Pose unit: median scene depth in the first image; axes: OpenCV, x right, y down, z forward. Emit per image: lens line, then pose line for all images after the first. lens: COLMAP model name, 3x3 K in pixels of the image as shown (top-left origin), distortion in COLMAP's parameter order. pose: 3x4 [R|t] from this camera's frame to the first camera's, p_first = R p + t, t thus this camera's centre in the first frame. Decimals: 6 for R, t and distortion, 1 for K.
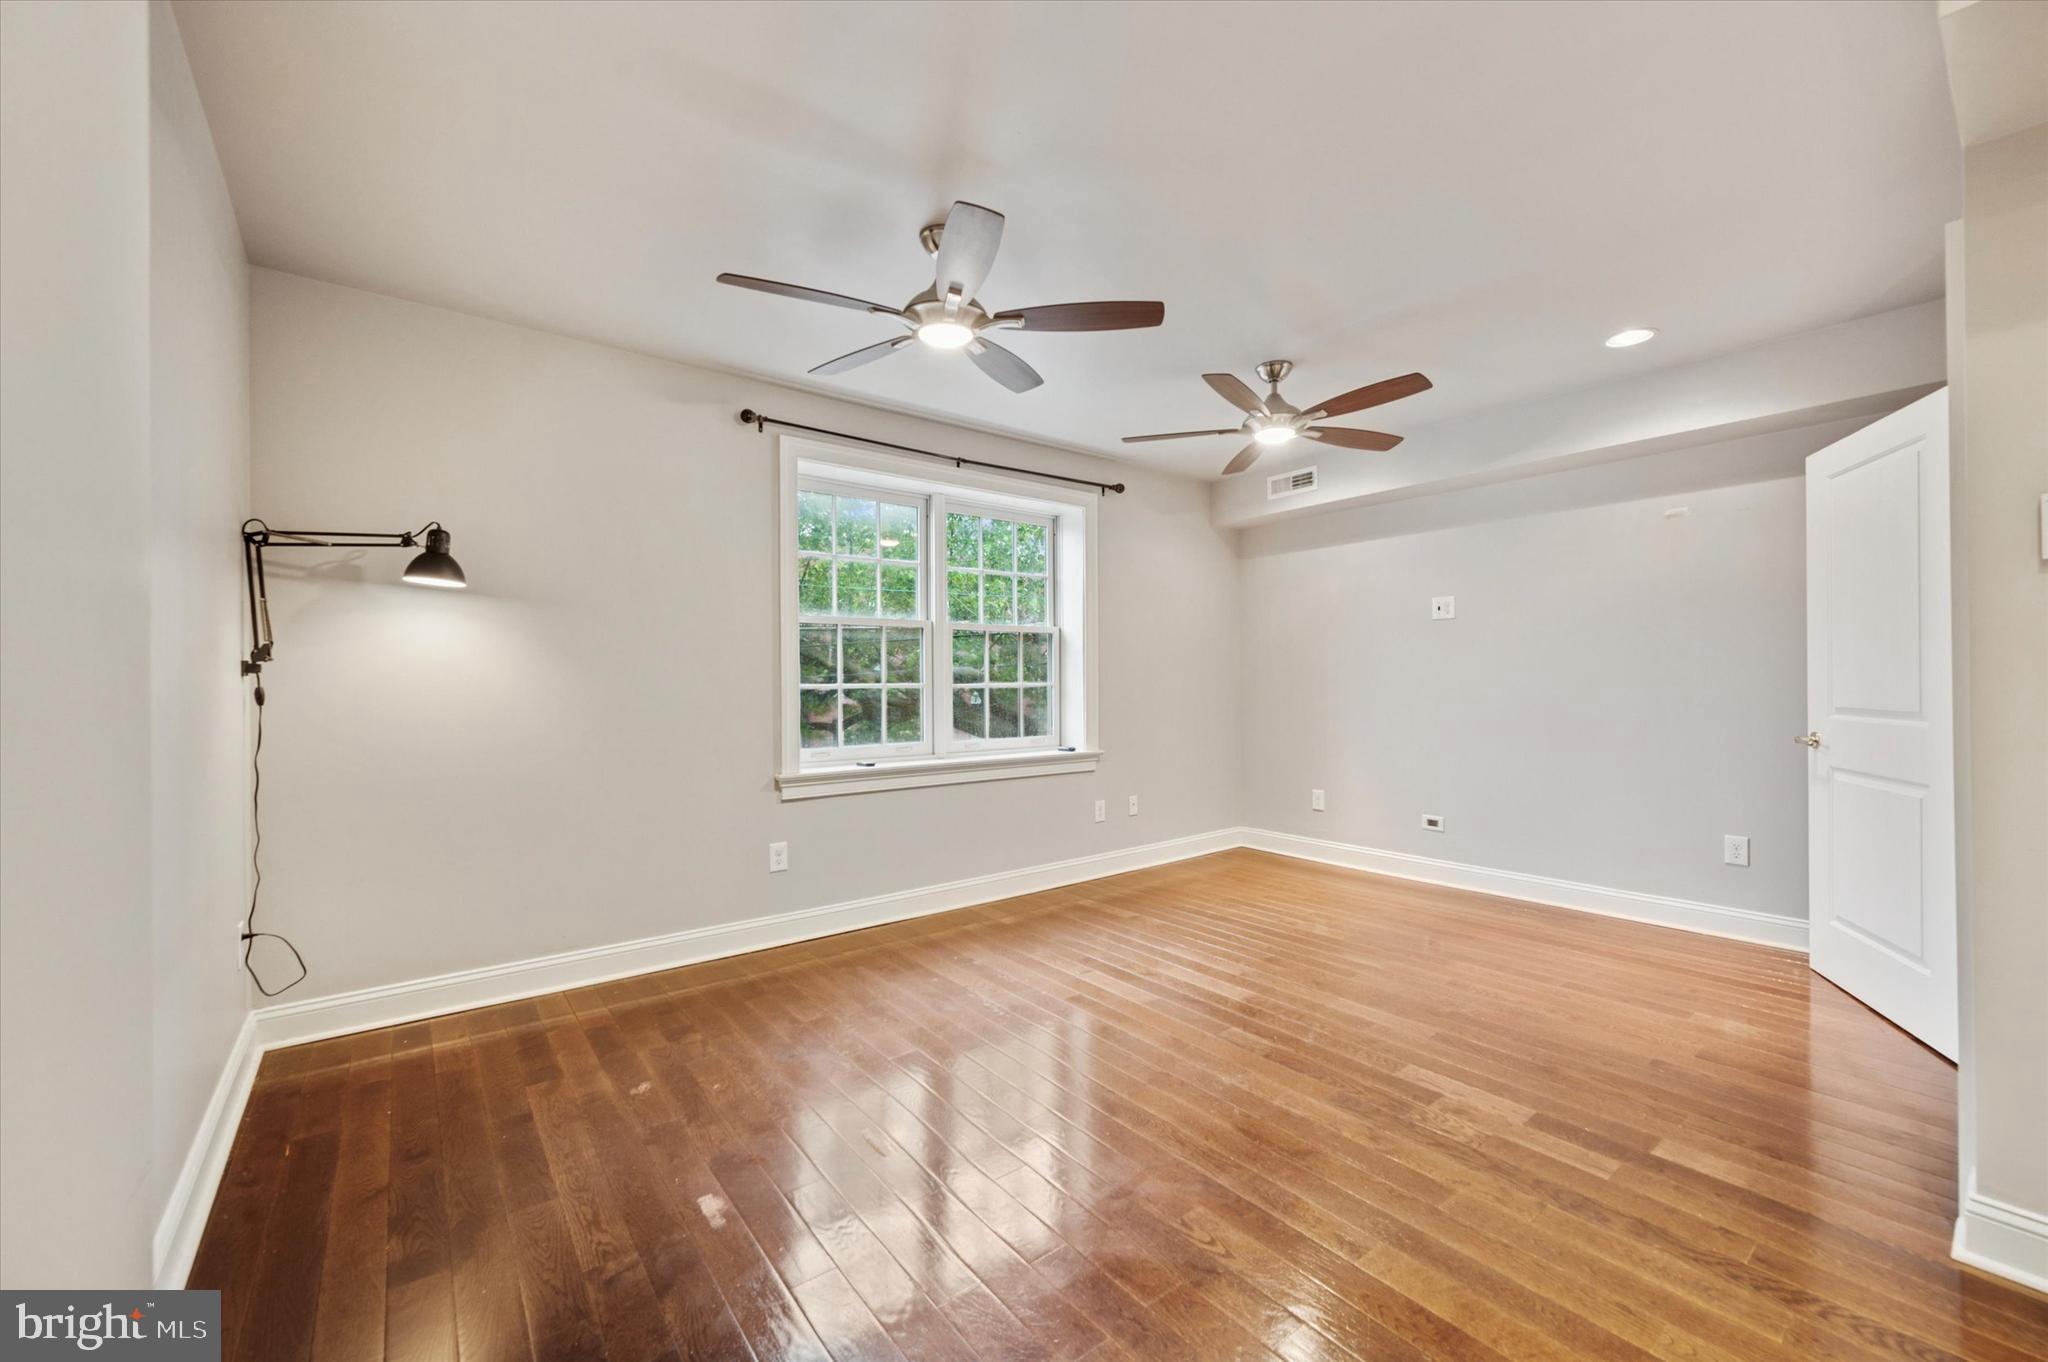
lens RADIAL K [[806.2, 0, 1025.4], [0, 806.2, 673.6], [0, 0, 1]] dist [0.002277, -0.000193]
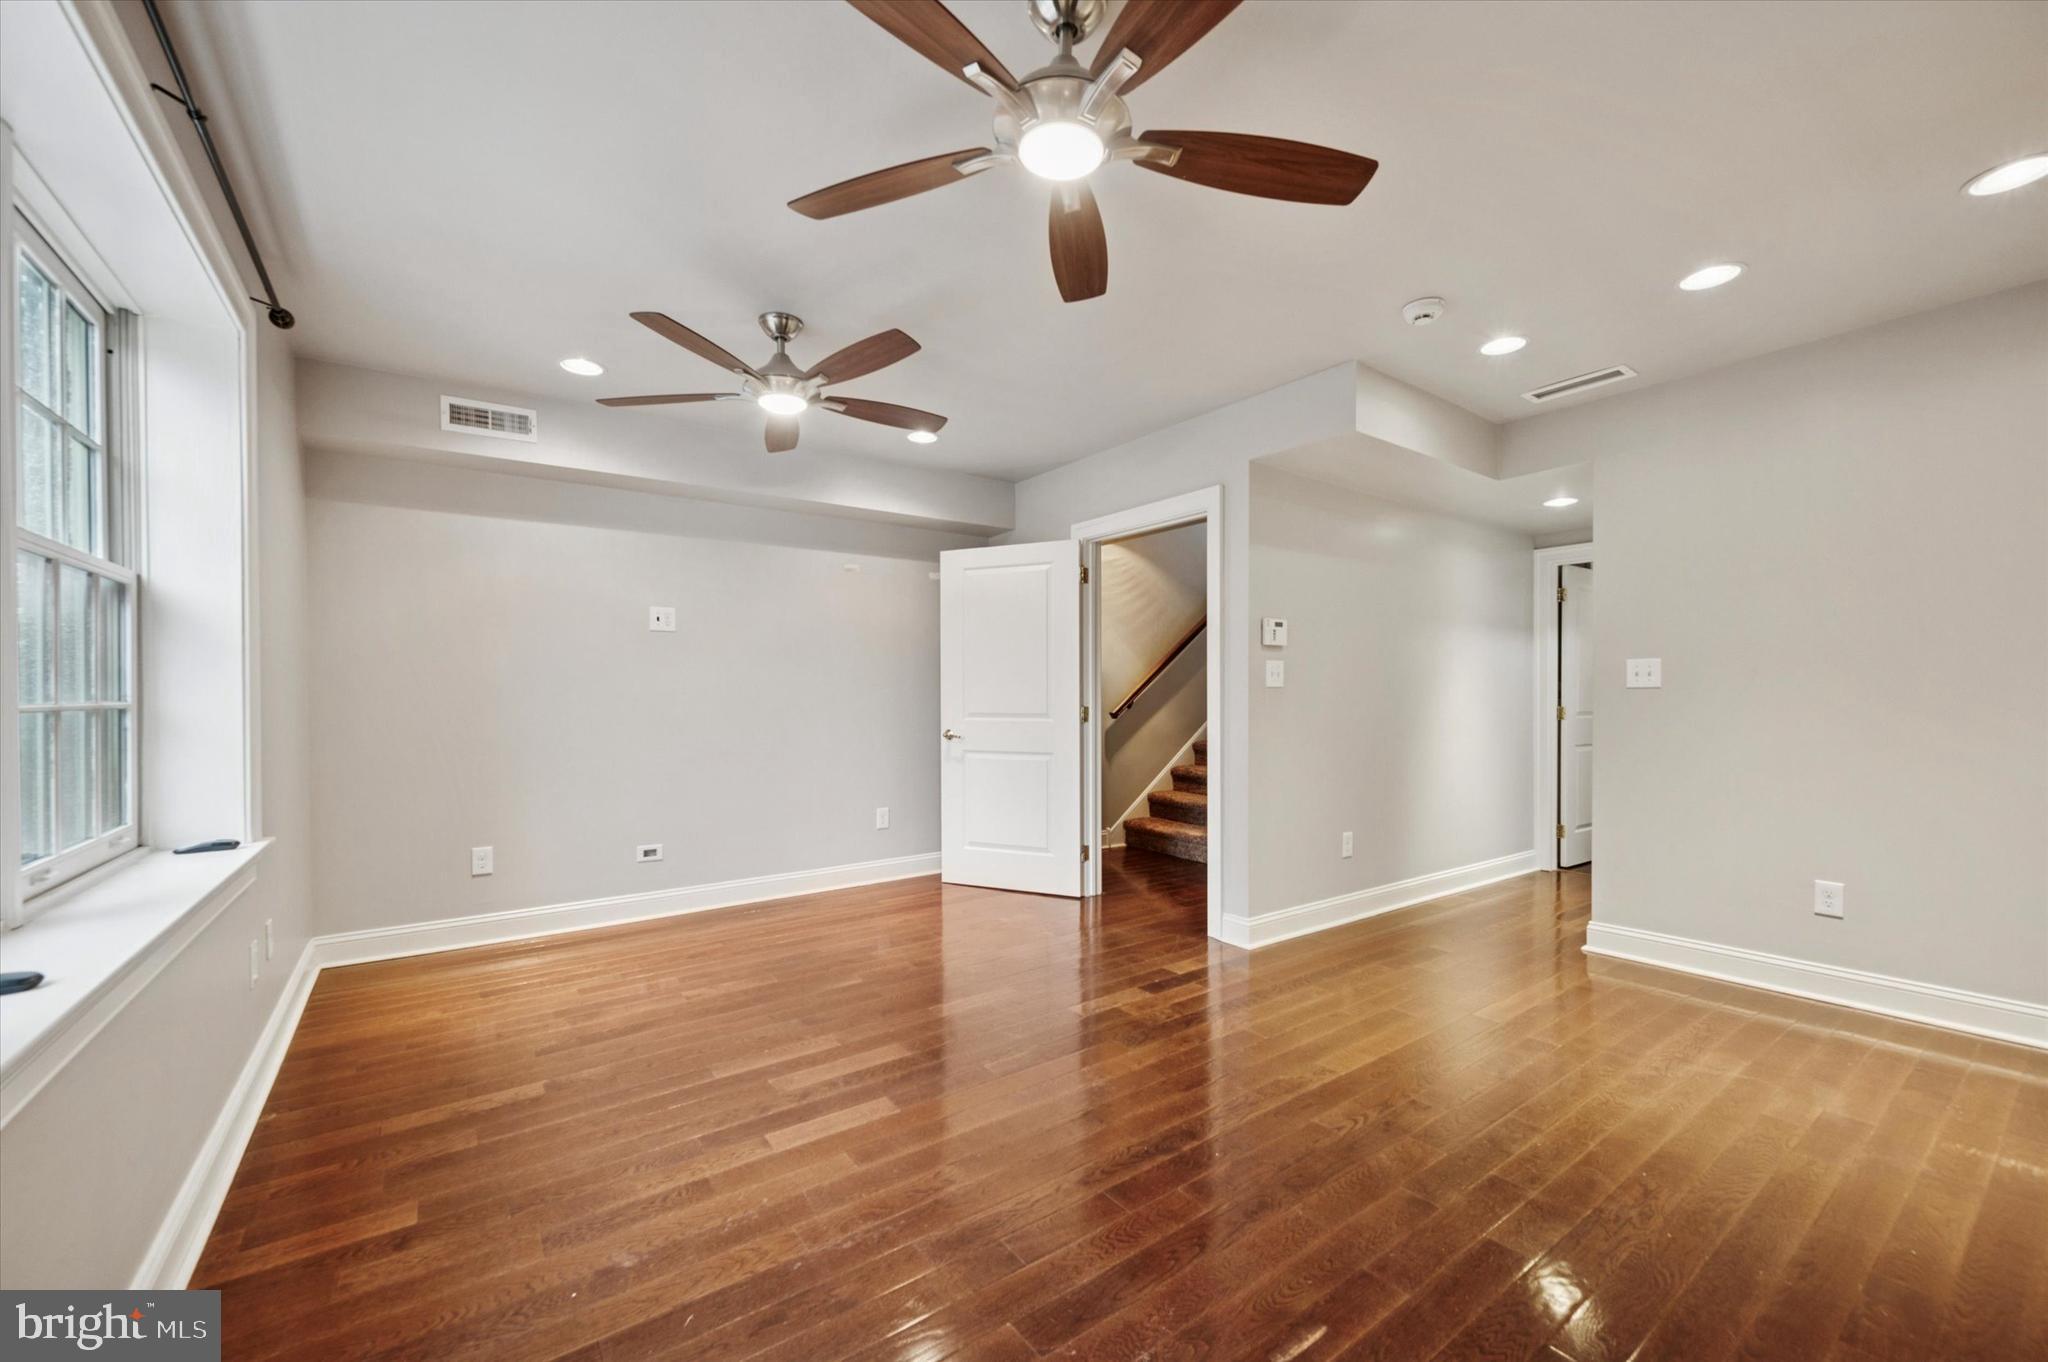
lens RADIAL K [[806.2, 0, 1035.3], [0, 806.2, 701.5], [0, 0, 1]] dist [0.002277, -0.000193]
pose [[0.031024, -0.001538, 0.999517, -0.565019], [-0.006829, 0.999975, 0.001750, 0.012903], [-0.999495, -0.006880, 0.031013, 0.765220]]
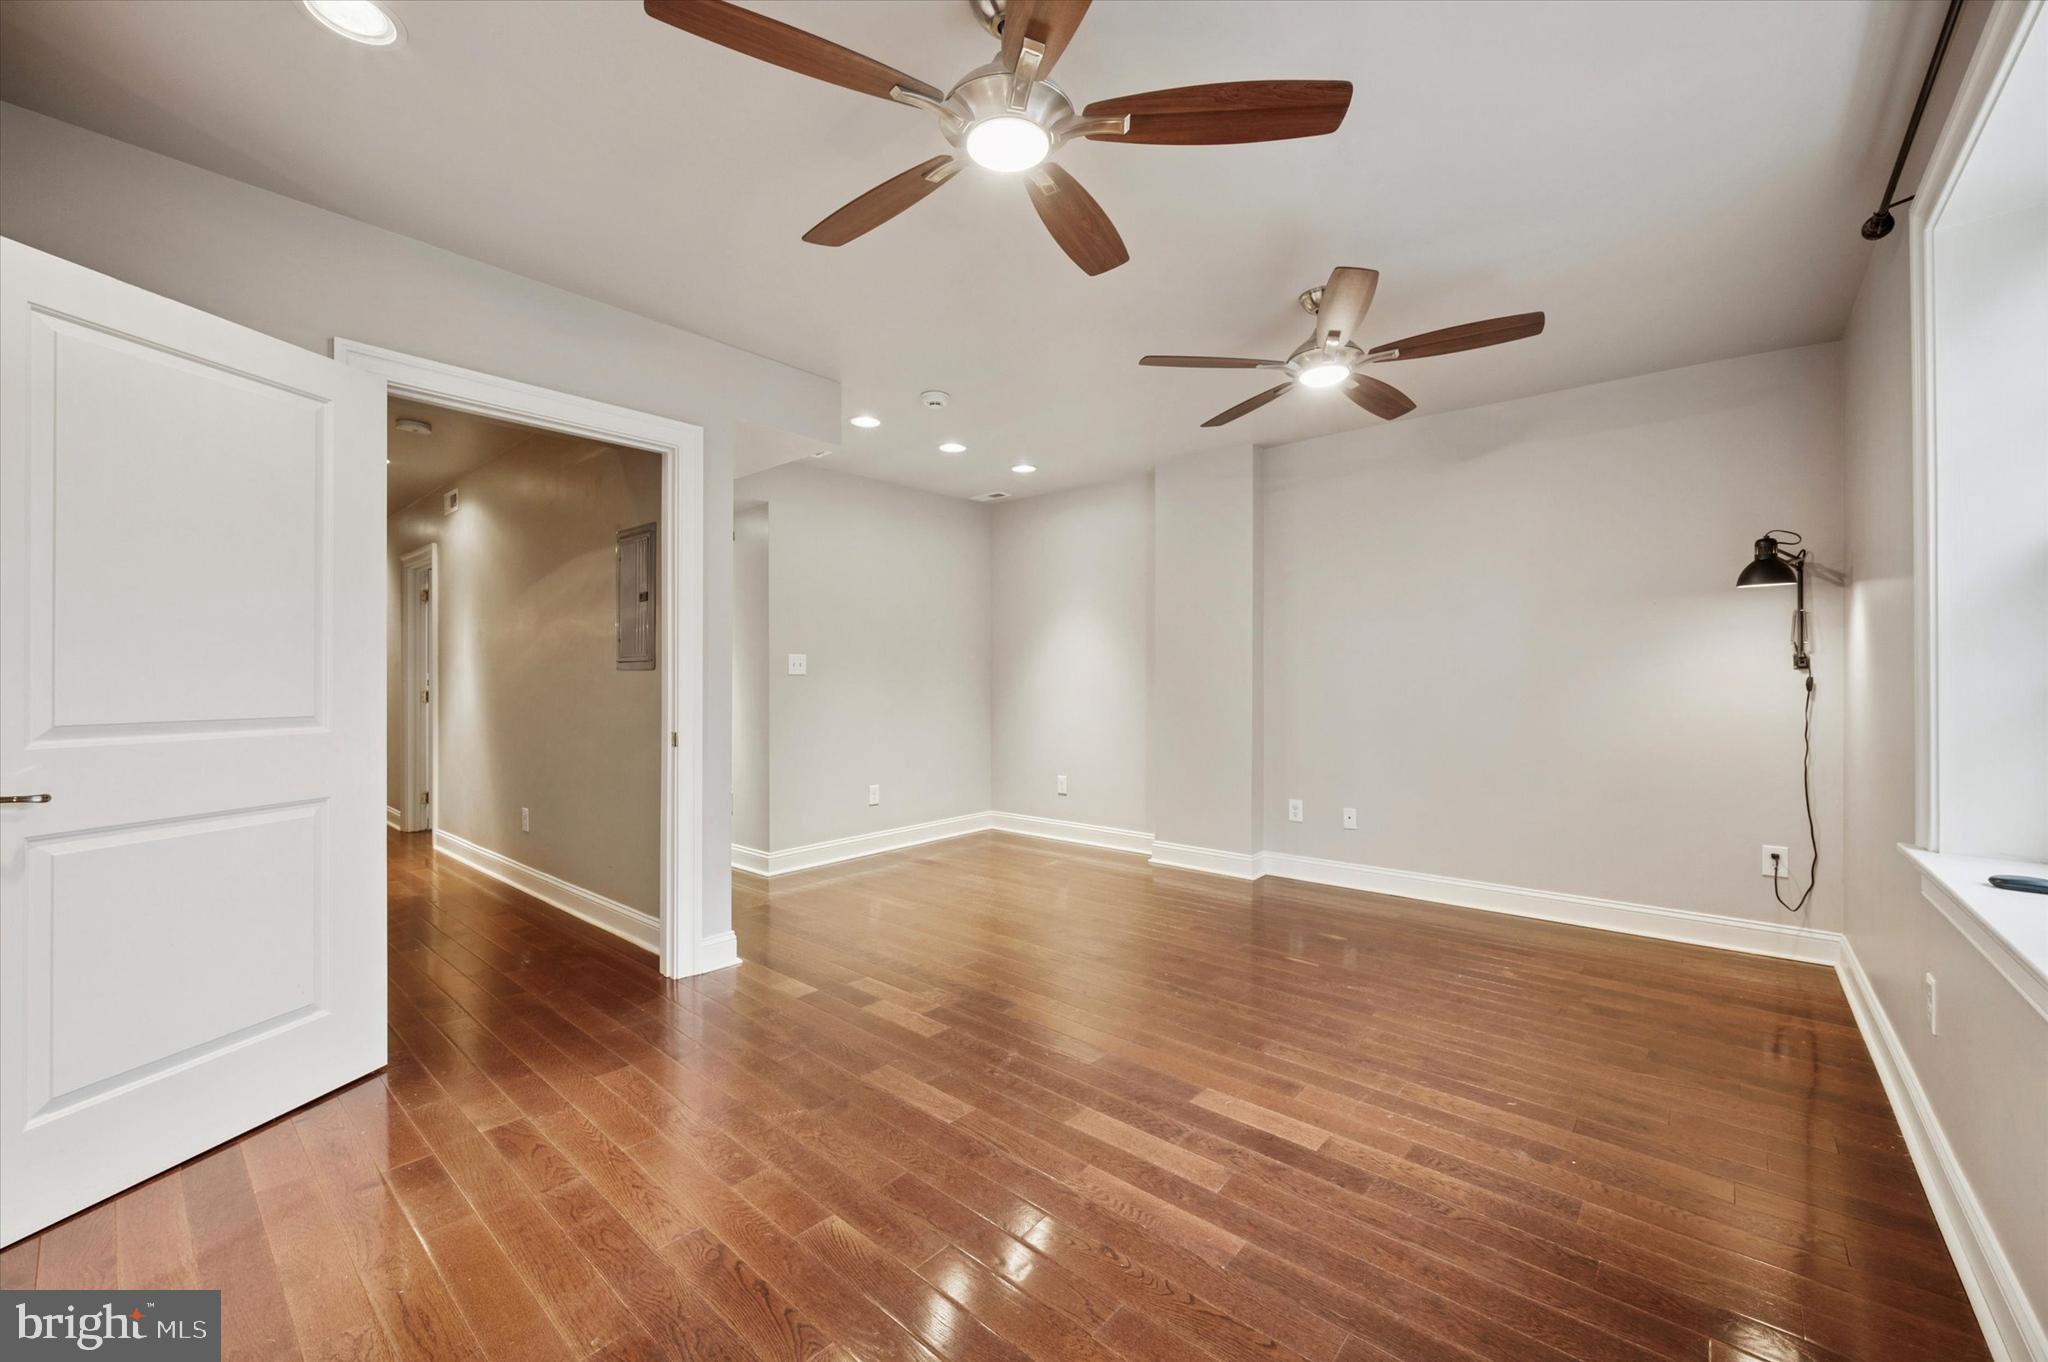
lens RADIAL K [[806.2, 0, 1016.5], [0, 806.2, 676.8], [0, 0, 1]] dist [0.002277, -0.000193]
pose [[-0.982412, 0.005645, -0.186639, 0.421528], [0.008251, 0.999879, -0.013187, 0.018320], [0.186542, -0.014495, -0.982340, 1.566771]]
